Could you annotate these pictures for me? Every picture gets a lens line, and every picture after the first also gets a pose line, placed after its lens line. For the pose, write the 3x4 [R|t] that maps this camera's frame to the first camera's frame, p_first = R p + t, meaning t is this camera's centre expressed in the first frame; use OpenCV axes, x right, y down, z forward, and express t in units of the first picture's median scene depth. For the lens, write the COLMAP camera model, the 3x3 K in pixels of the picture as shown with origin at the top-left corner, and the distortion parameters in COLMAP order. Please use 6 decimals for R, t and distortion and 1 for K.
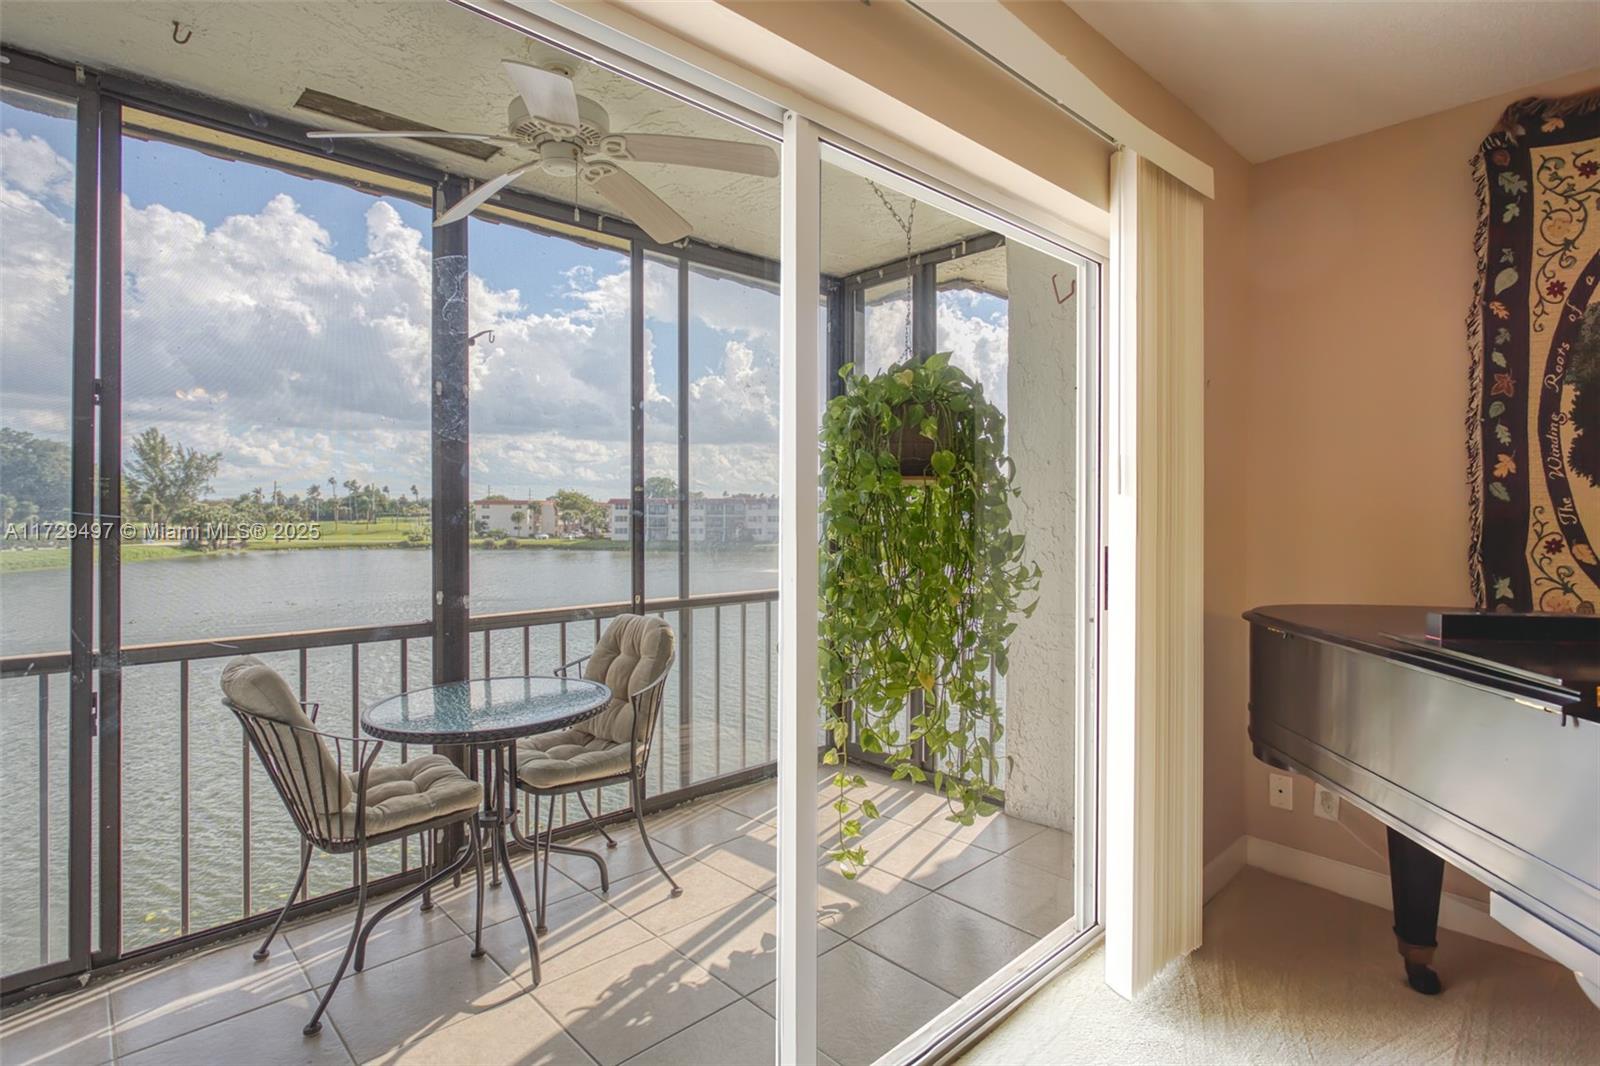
lens RADIAL K [[827.9, 0, 810.9], [0, 827.9, 520.9], [0, 0, 1]] dist [0.004545, 0.000348]
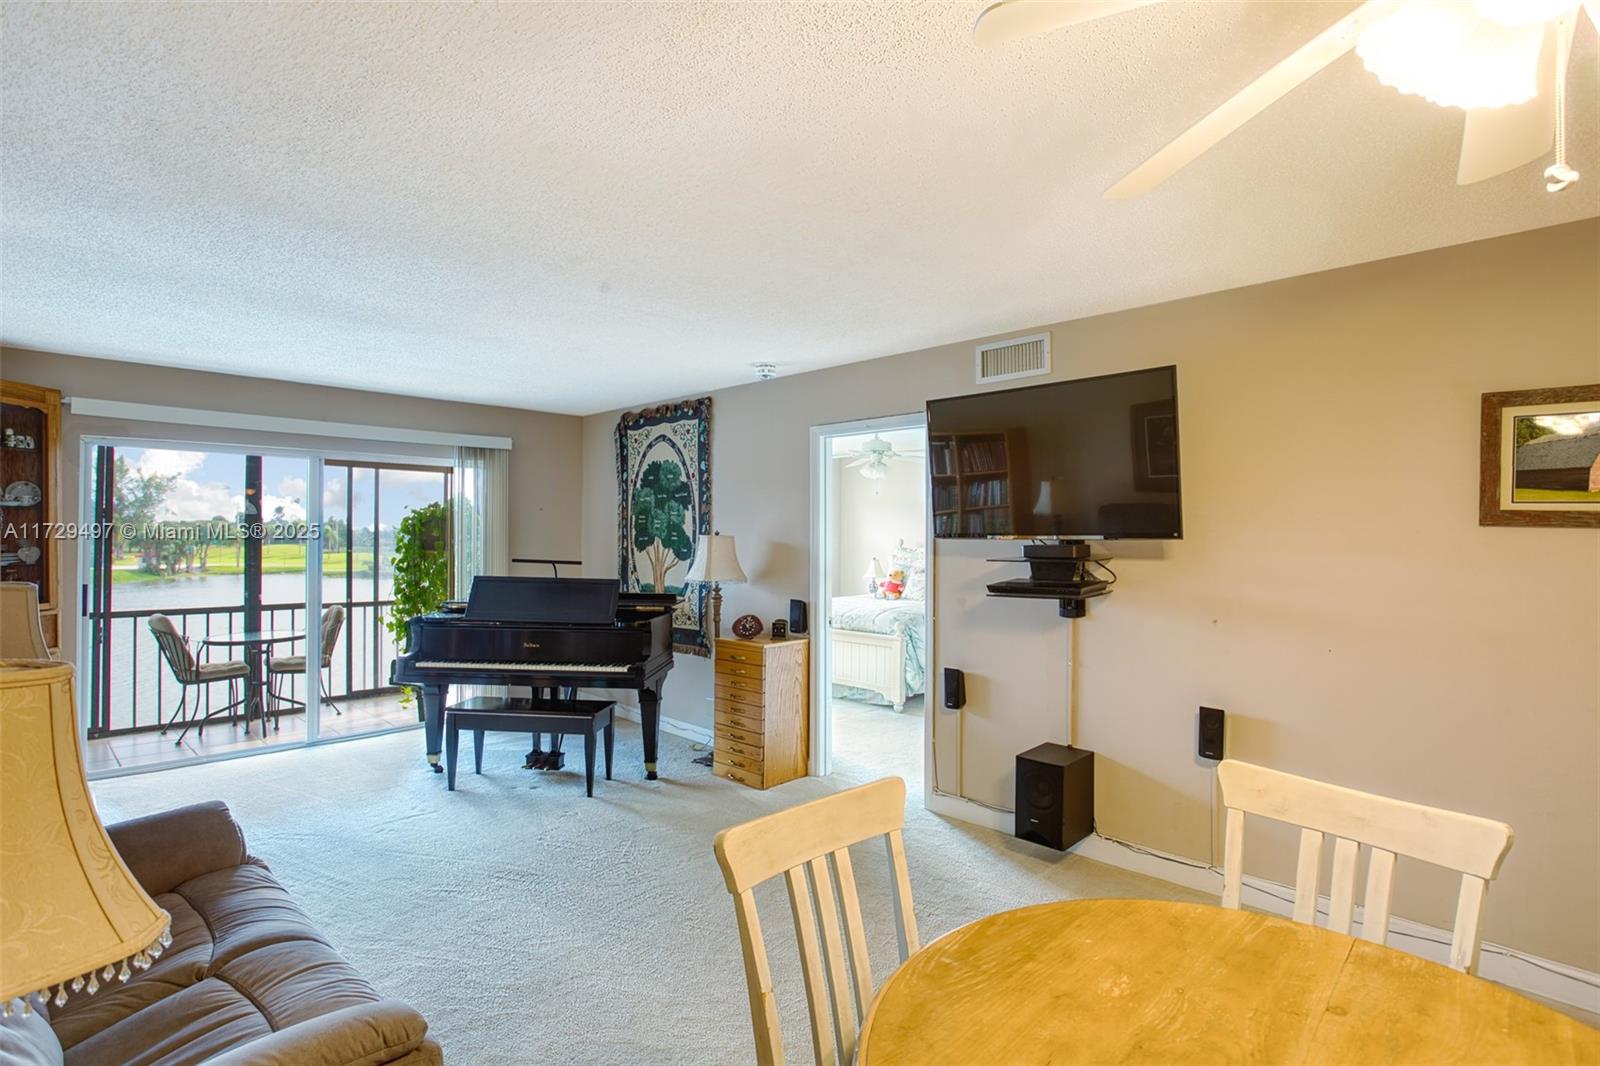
lens RADIAL K [[827.9, 0, 790.0], [0, 827.9, 530.3], [0, 0, 1]] dist [0.004545, 0.000348]
pose [[0.999871, -0.000852, 0.016033, 1.316391], [0.001116, 0.999864, -0.016432, -0.062083], [-0.016017, 0.016448, 0.999736, -1.719235]]
